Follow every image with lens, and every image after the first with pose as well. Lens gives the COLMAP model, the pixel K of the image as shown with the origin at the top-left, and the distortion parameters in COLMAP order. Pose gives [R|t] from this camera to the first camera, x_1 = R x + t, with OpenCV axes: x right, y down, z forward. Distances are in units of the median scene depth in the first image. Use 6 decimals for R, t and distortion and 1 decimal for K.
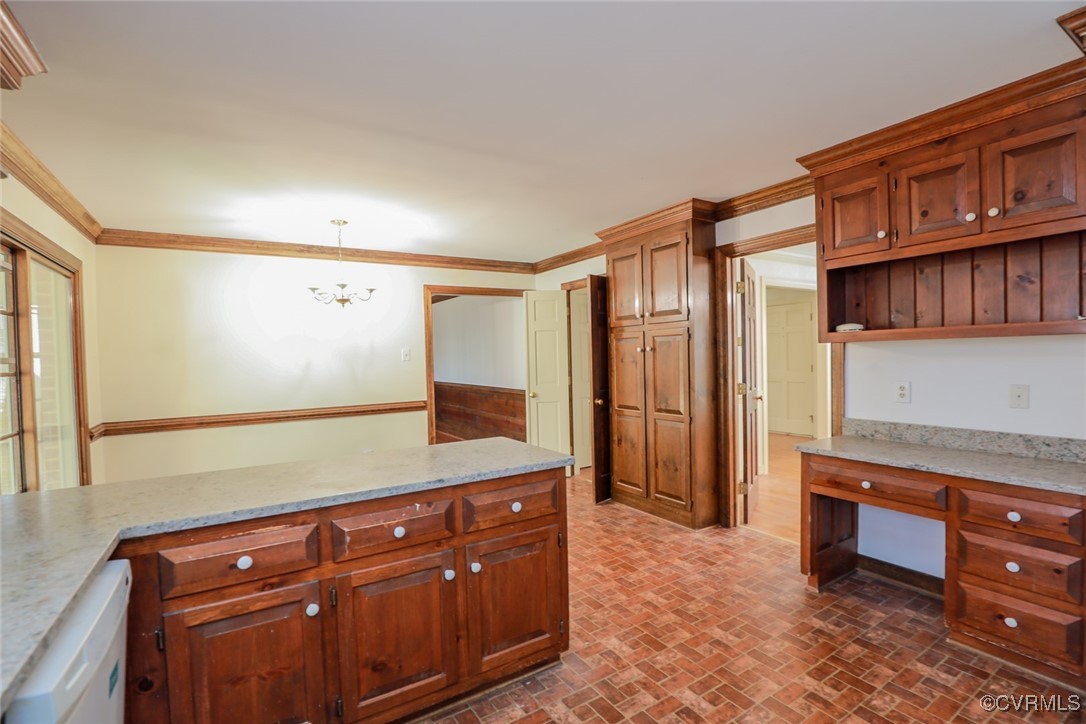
lens RADIAL K [[495.9, 0, 545.2], [0, 495.9, 364.7], [0, 0, 1]] dist [-0.036515, 0.006226]
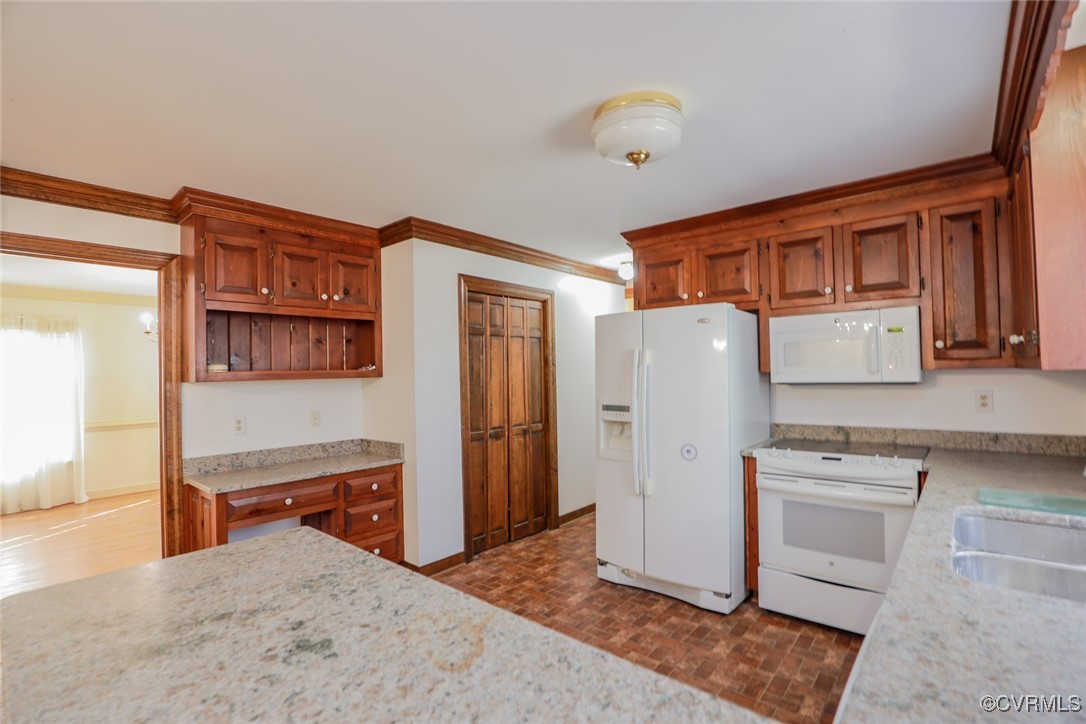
lens RADIAL K [[495.9, 0, 545.2], [0, 495.9, 364.7], [0, 0, 1]] dist [-0.036515, 0.006226]
pose [[-0.295994, 0.043986, 0.954177, -0.673455], [0.045483, 0.998455, -0.031918, -0.019510], [-0.954106, 0.033952, -0.297537, 0.741617]]
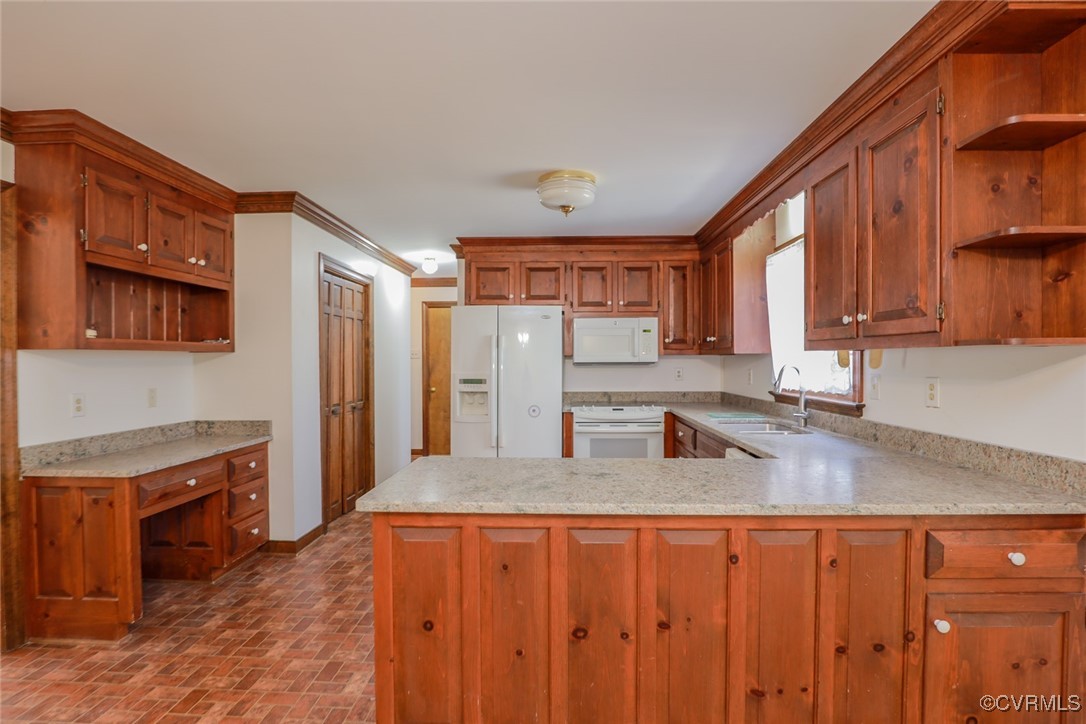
lens RADIAL K [[513.7, 0, 545.3], [0, 513.7, 363.9], [0, 0, 1]] dist [-0.036934, 0.000381]
pose [[-0.826164, 0.022303, 0.562988, -0.627864], [0.033153, 0.999409, 0.009059, -0.002352], [-0.562453, 0.026149, -0.826415, 1.466426]]
